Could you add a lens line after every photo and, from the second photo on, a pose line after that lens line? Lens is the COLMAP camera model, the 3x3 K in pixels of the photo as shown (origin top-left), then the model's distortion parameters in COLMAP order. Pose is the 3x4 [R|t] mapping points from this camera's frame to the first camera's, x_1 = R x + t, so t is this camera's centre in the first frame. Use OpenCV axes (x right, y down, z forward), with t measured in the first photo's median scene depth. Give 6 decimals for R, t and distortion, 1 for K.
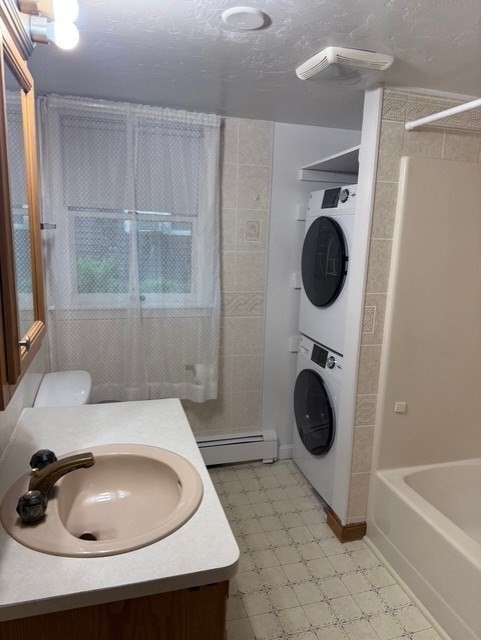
lens RADIAL K [[451.6, 0, 240.5], [0, 451.6, 320.0], [0, 0, 1]] dist [0.073869, -0.096987]
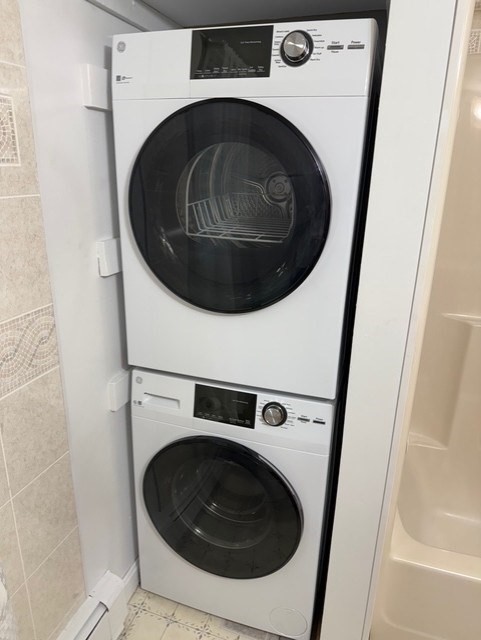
lens RADIAL K [[451.6, 0, 240.5], [0, 451.6, 320.0], [0, 0, 1]] dist [0.073869, -0.096987]
pose [[0.555006, -0.286842, 0.780827, -0.177081], [0.148194, 0.957746, 0.246499, -0.131608], [-0.818540, -0.021095, 0.574063, 0.717468]]
